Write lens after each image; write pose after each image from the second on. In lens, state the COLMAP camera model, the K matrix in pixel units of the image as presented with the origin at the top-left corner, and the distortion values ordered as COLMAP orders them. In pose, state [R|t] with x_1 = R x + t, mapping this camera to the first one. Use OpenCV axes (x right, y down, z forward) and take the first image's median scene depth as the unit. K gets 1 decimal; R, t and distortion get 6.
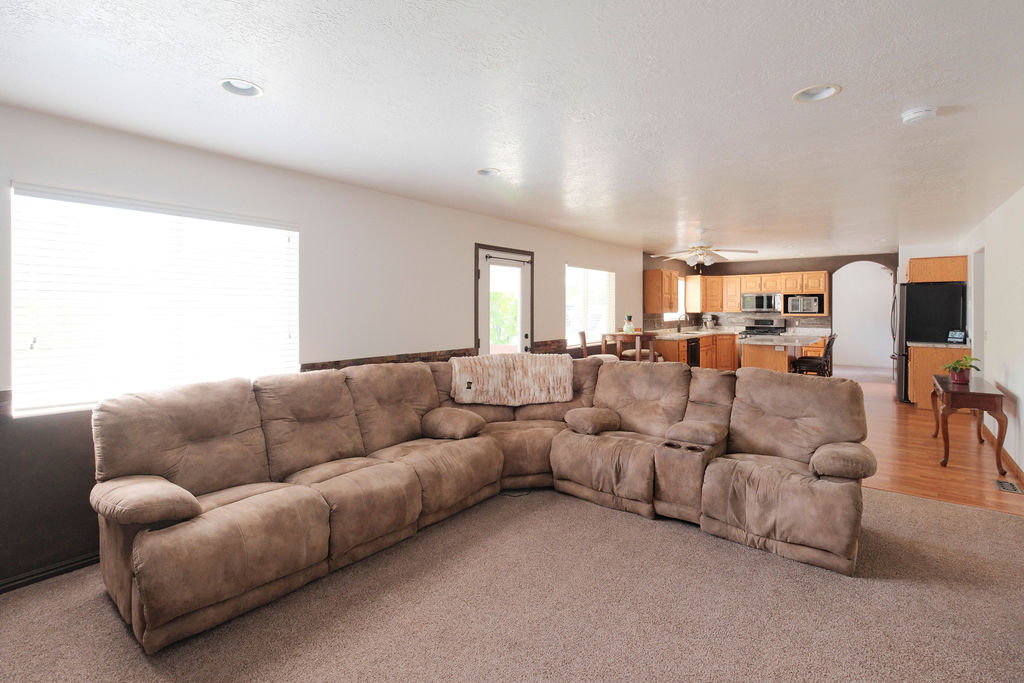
lens RADIAL K [[481.5, 0, 513.1], [0, 481.5, 313.2], [0, 0, 1]] dist [-0.000274, -0.000216]
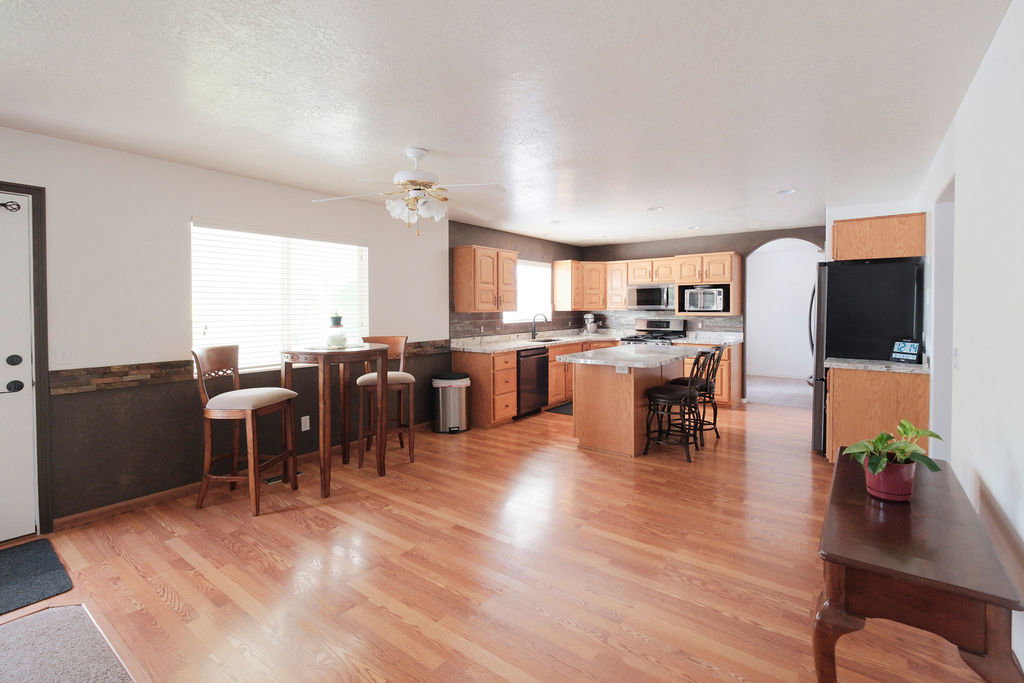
lens RADIAL K [[466.2, 0, 511.6], [0, 466.2, 317.7], [0, 0, 1]] dist [-0.001650, -0.000112]
pose [[0.999871, -0.002695, 0.015835, 0.311289], [0.002516, 0.999932, 0.011366, 0.000489], [-0.015865, -0.011325, 0.999810, 0.317782]]
